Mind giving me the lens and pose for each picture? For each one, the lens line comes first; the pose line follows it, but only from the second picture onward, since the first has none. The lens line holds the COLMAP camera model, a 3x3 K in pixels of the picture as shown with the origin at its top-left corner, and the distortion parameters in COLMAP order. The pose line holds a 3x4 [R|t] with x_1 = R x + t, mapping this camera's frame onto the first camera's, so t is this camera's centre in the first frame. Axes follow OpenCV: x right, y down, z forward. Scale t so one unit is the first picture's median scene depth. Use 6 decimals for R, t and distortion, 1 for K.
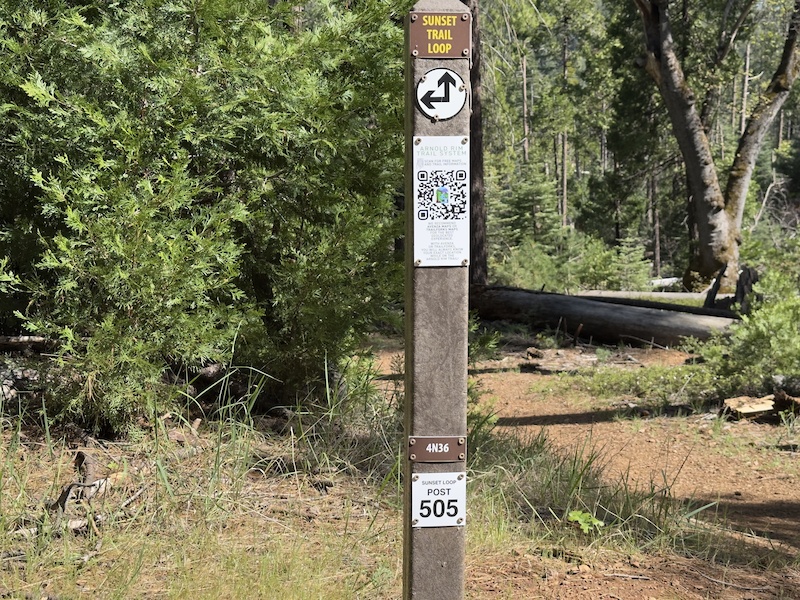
lens RADIAL K [[1132.0, 0, 406.9], [0, 1132.0, 300.9], [0, 0, 1]] dist [0.172156, 0.000000]
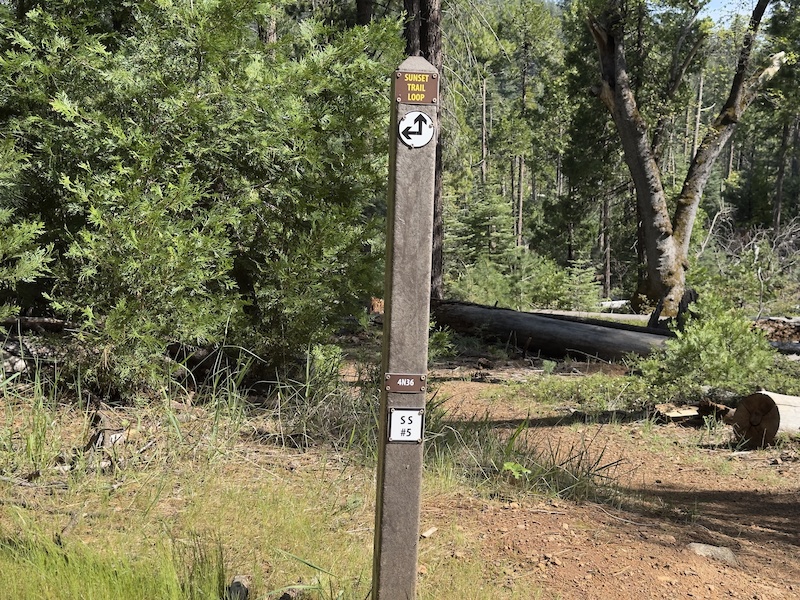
lens RADIAL K [[1132.0, 0, 396.8], [0, 1132.0, 297.6], [0, 0, 1]] dist [0.172156, 0.000000]
pose [[0.999071, 0.030134, 0.030811, -0.011683], [-0.029566, 0.999388, -0.018715, 0.020416], [-0.031356, 0.017787, 0.999350, -0.152216]]
